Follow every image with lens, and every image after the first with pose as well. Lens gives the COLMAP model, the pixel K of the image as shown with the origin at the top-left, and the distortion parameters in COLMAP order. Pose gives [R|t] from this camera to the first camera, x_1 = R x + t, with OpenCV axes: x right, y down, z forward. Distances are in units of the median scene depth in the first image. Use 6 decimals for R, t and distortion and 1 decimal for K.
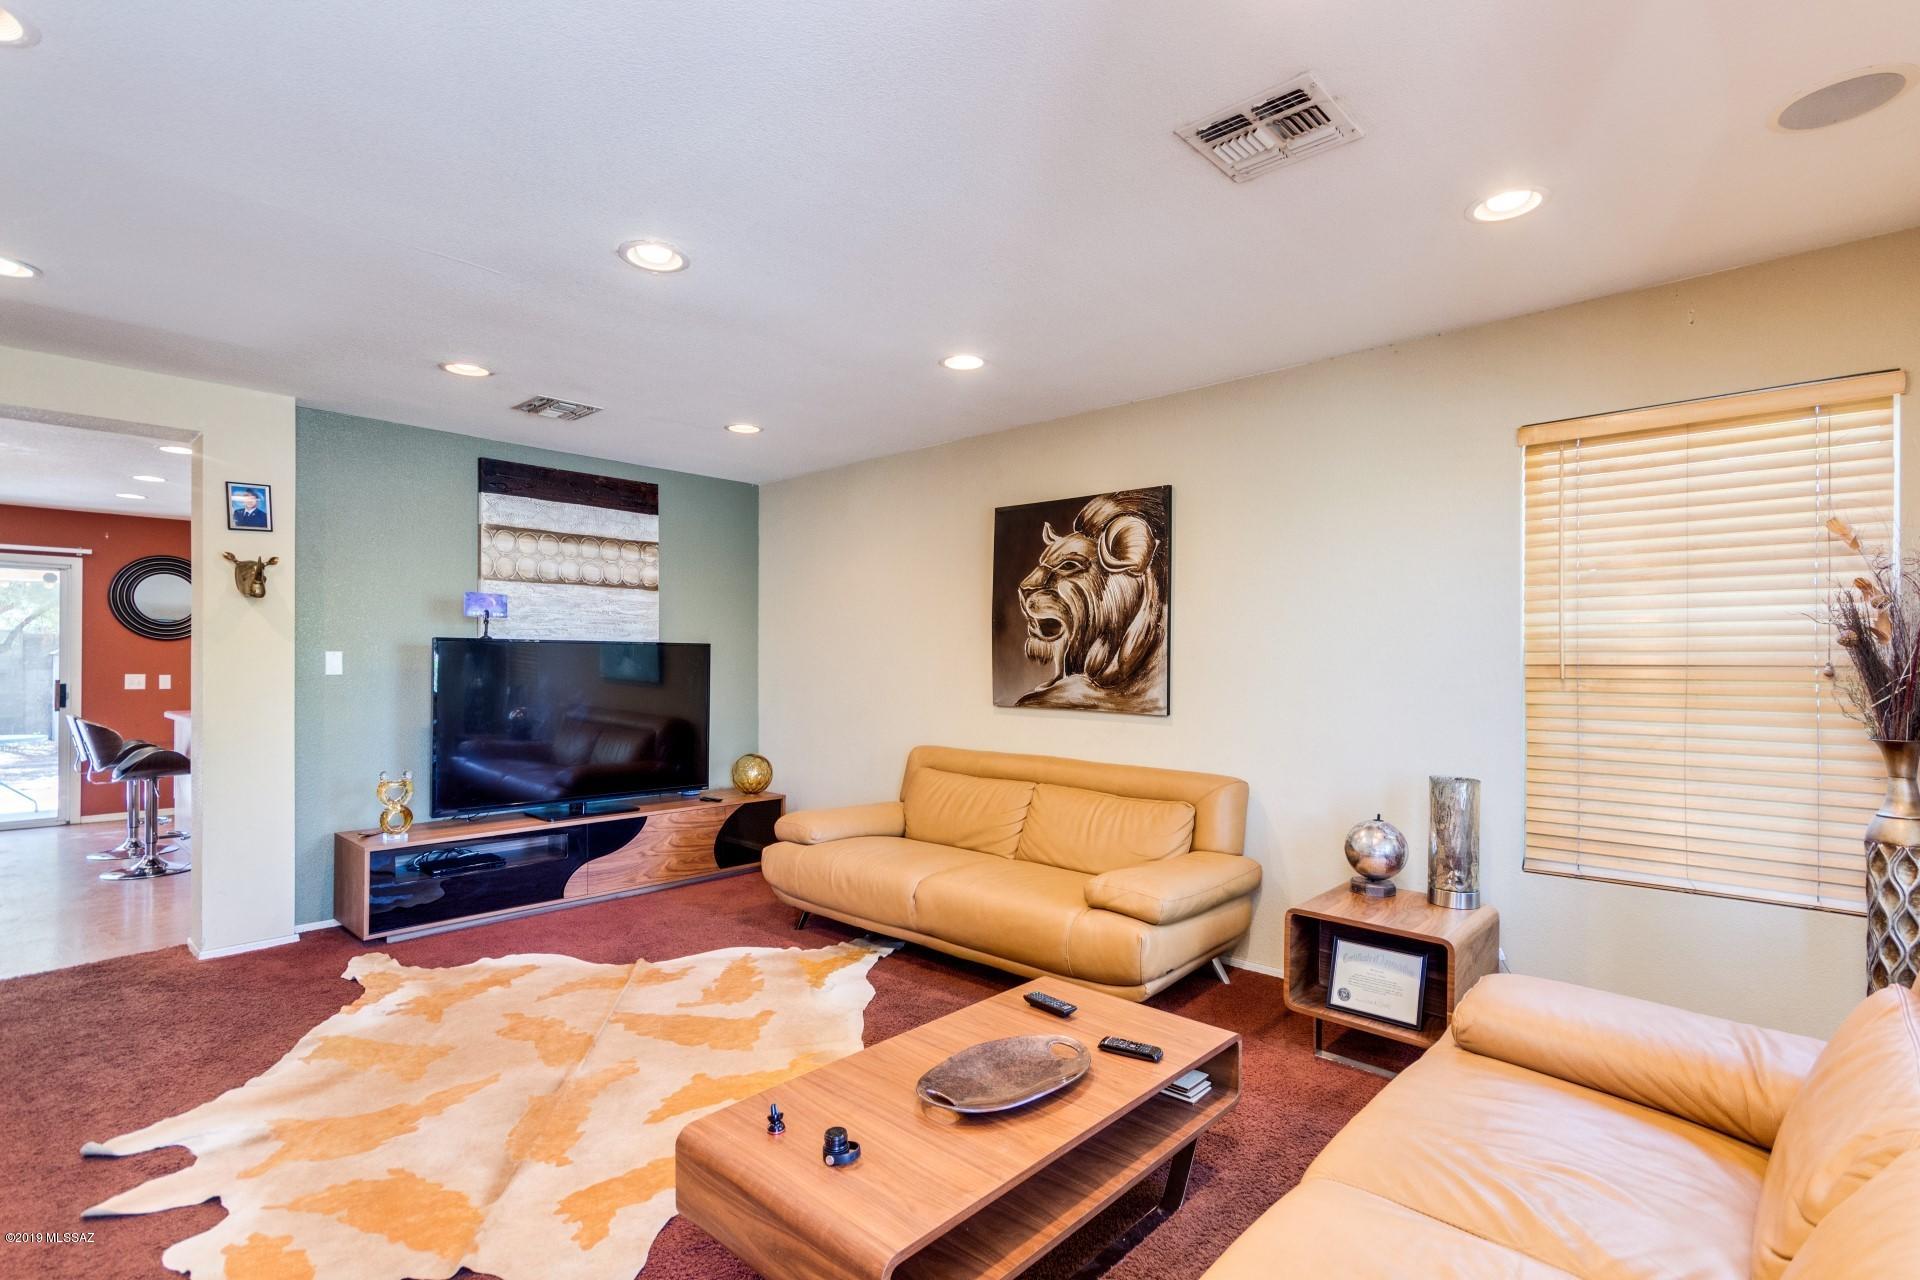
lens RADIAL K [[922.4, 0, 969.2], [0, 922.4, 652.1], [0, 0, 1]] dist [-0.001764, 0.006087]
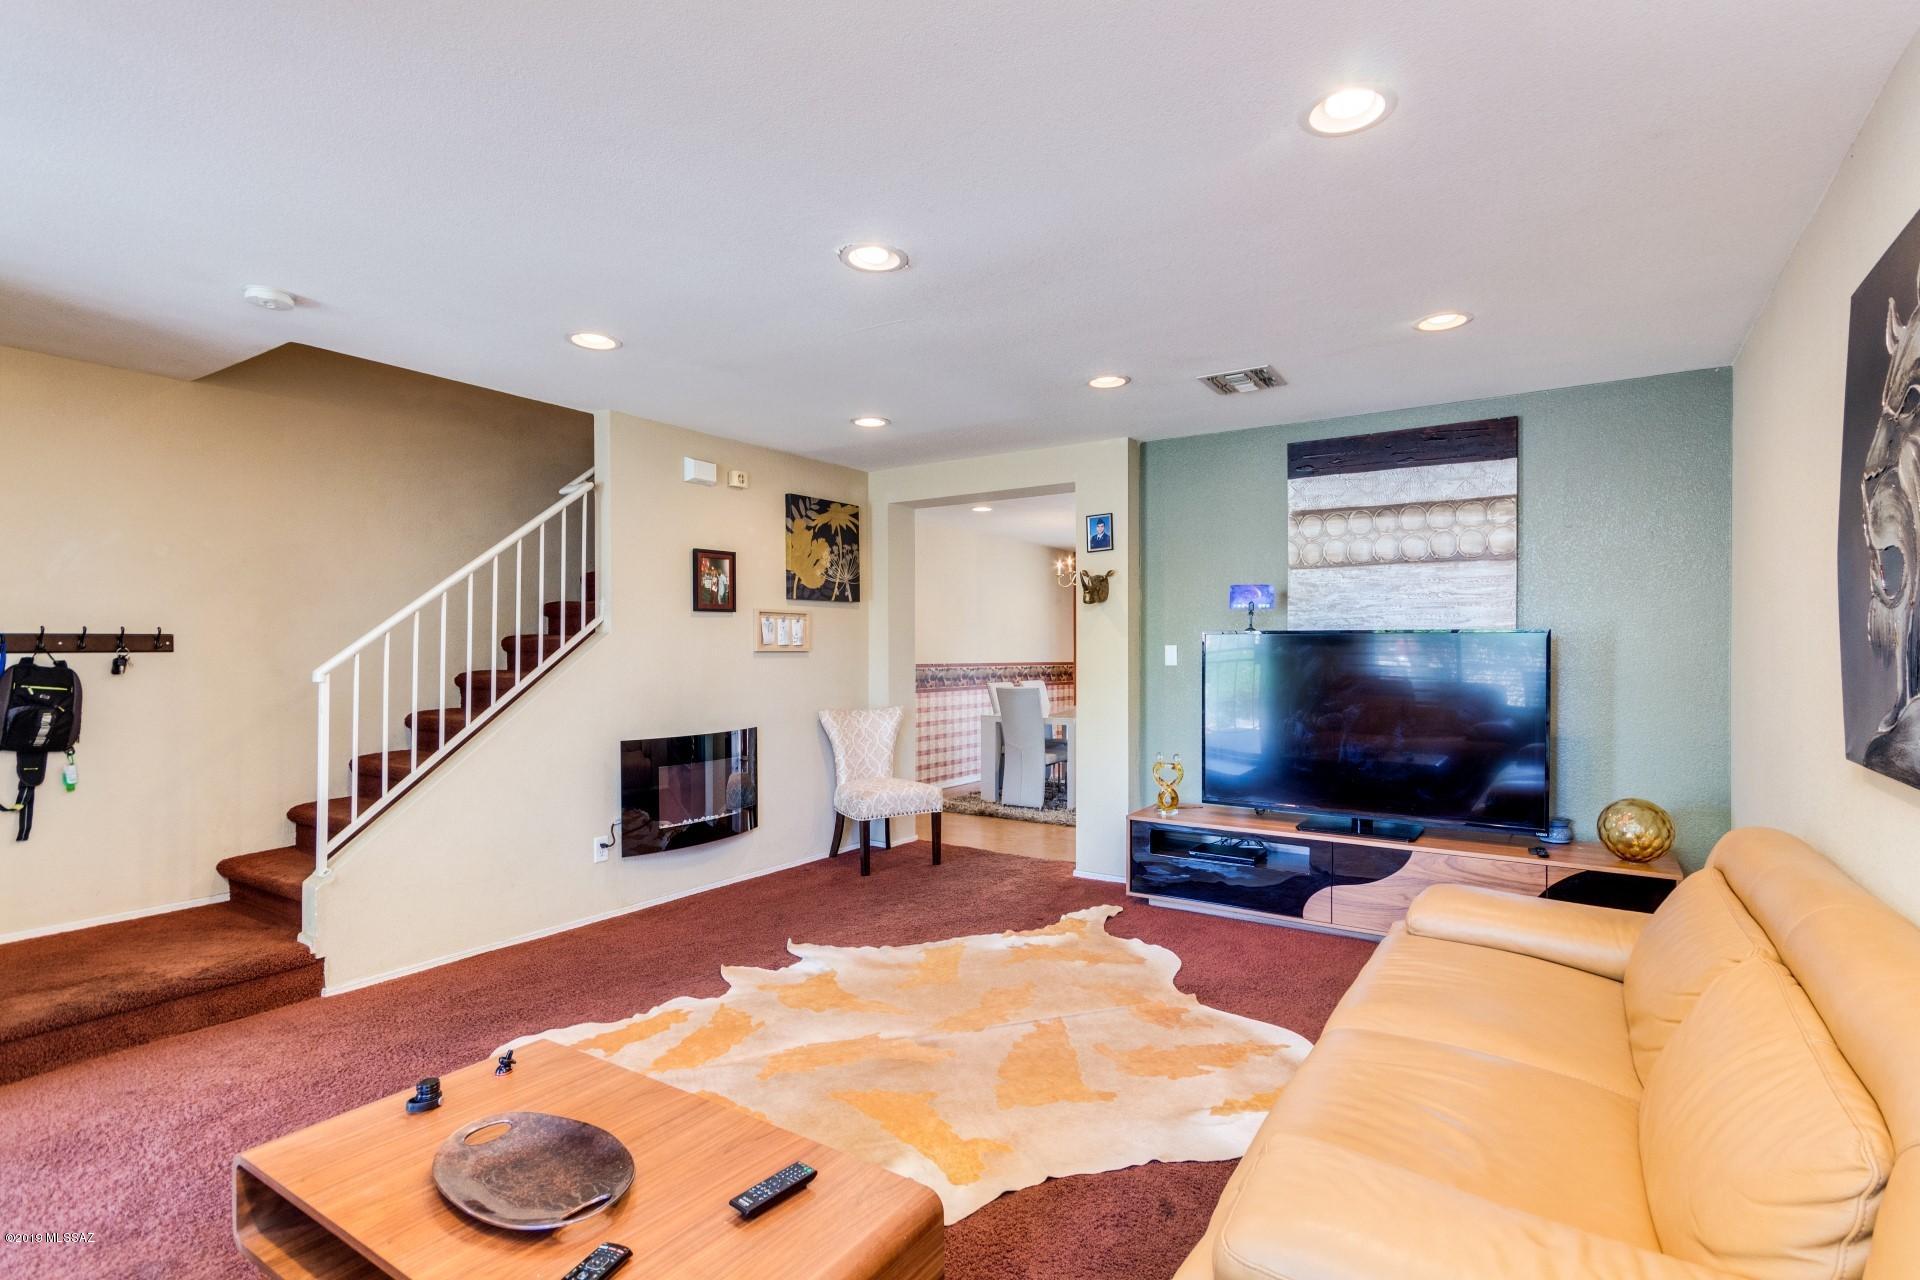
lens RADIAL K [[922.4, 0, 969.2], [0, 922.4, 652.1], [0, 0, 1]] dist [-0.001764, 0.006087]
pose [[0.164404, 0.000243, -0.986393, 0.429928], [0.010027, 0.999948, 0.001918, 0.003112], [0.986342, -0.010206, 0.164393, 0.588725]]
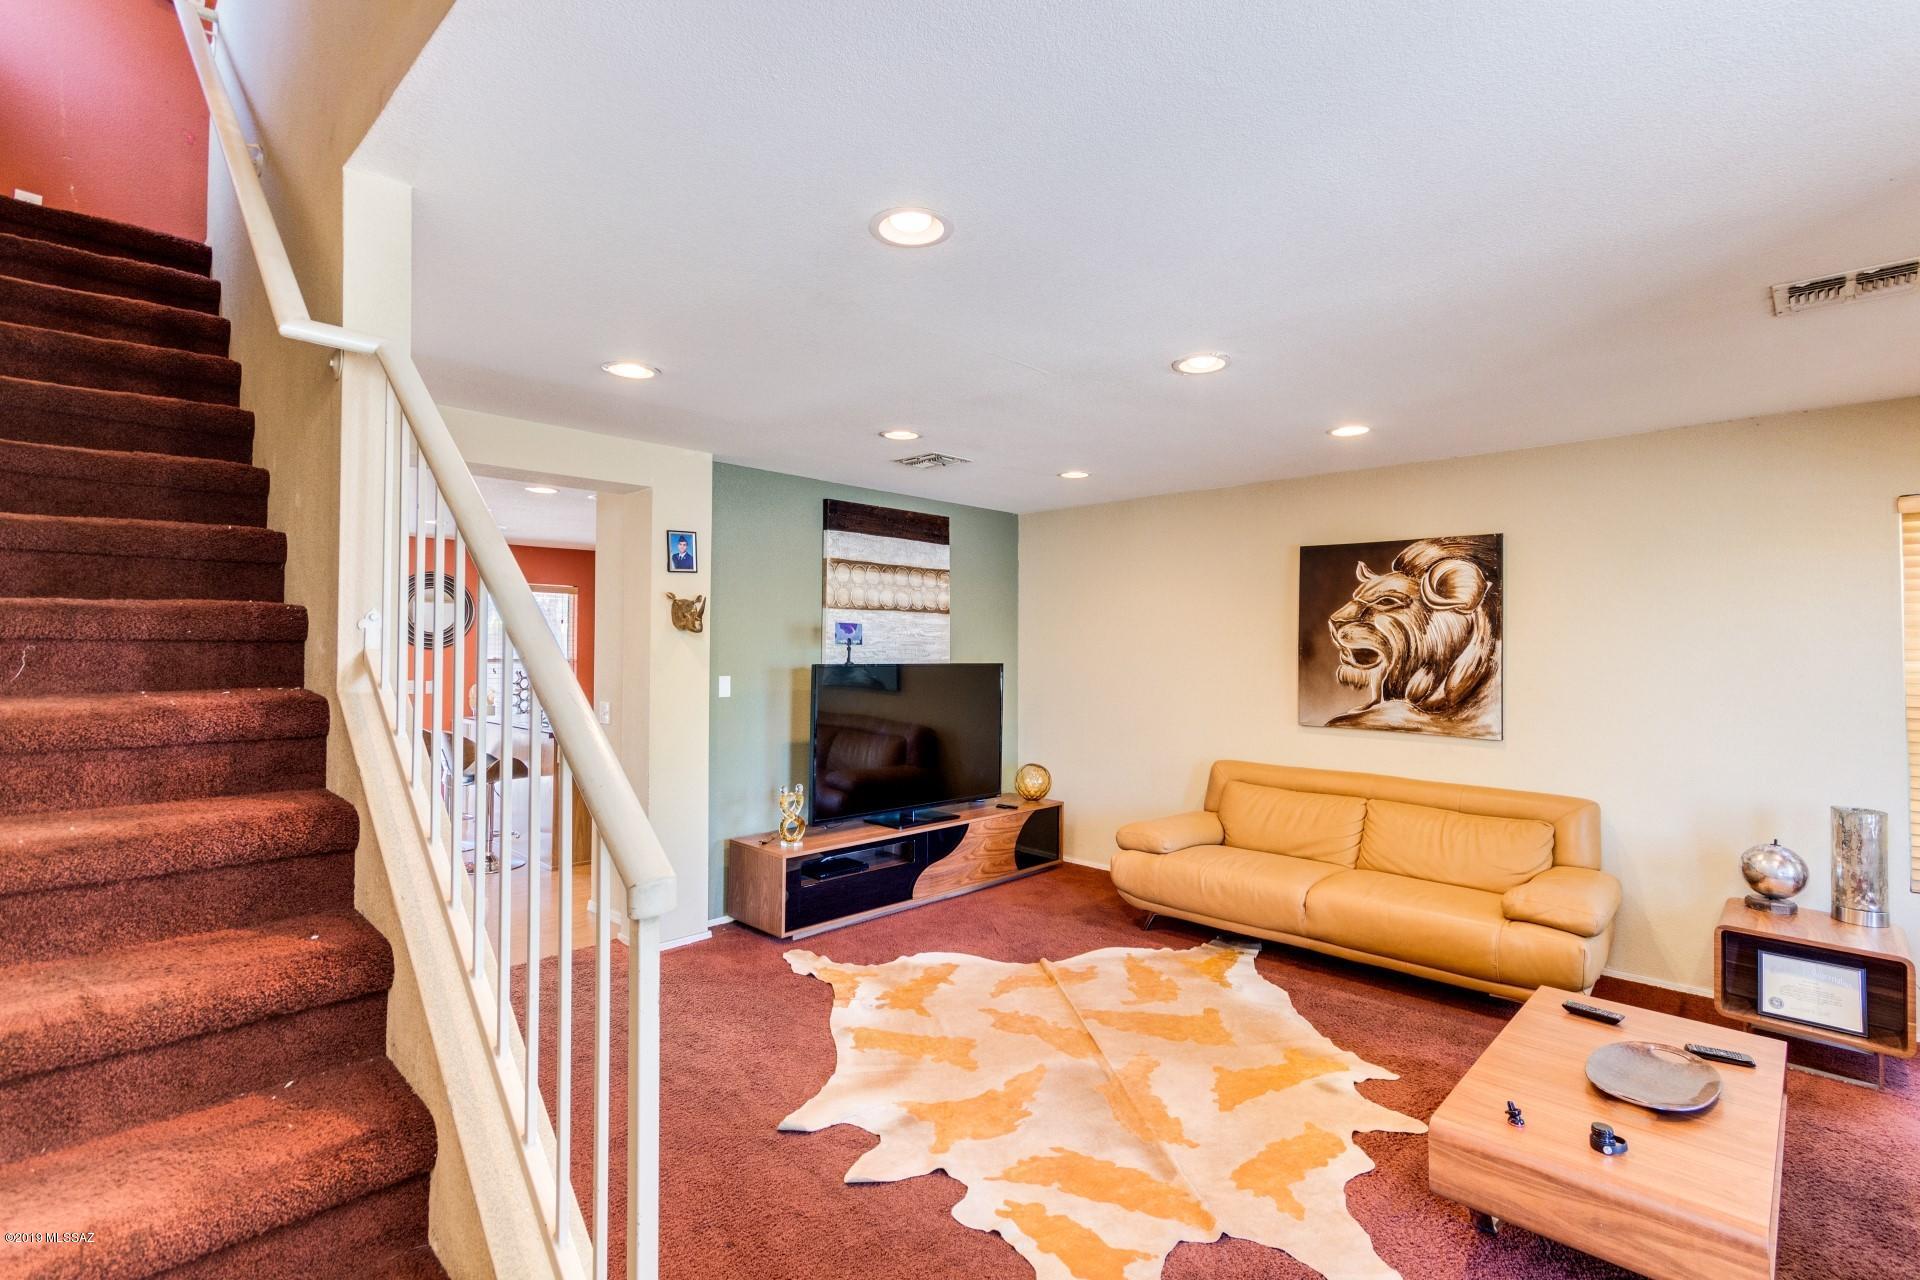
lens RADIAL K [[899.0, 0, 974.8], [0, 899.0, 615.0], [0, 0, 1]] dist [0.002309, 0.000976]
pose [[0.999863, 0.003031, -0.016255, -0.384569], [-0.003465, 0.999635, -0.026787, -0.048757], [0.016168, 0.026840, 0.999509, -0.091954]]
